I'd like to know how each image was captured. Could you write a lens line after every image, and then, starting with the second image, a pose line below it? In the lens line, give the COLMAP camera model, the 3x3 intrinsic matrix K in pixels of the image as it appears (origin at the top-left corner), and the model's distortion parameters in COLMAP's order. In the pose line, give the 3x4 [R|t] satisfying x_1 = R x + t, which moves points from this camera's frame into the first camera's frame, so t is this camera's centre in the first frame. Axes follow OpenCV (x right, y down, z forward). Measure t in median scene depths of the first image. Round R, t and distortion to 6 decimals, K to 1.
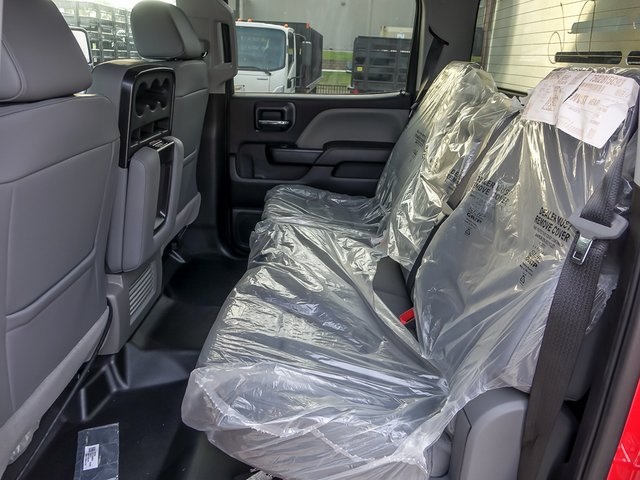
lens RADIAL K [[493.3, 0, 320.0], [0, 493.3, 240.0], [0, 0, 1]] dist [0.003595, -0.013502]
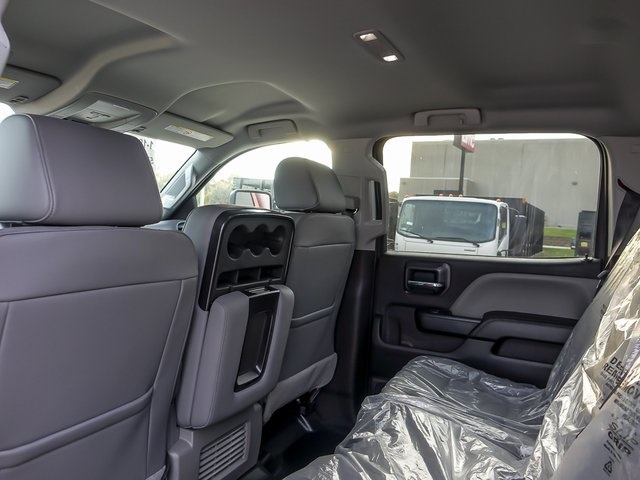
lens RADIAL K [[493.3, 0, 320.0], [0, 493.3, 240.0], [0, 0, 1]] dist [0.003595, -0.013502]
pose [[0.905517, 0.027867, -0.423395, 0.110435], [-0.167542, 0.940241, -0.296439, -0.018283], [0.389833, 0.339367, 0.856073, 0.141456]]
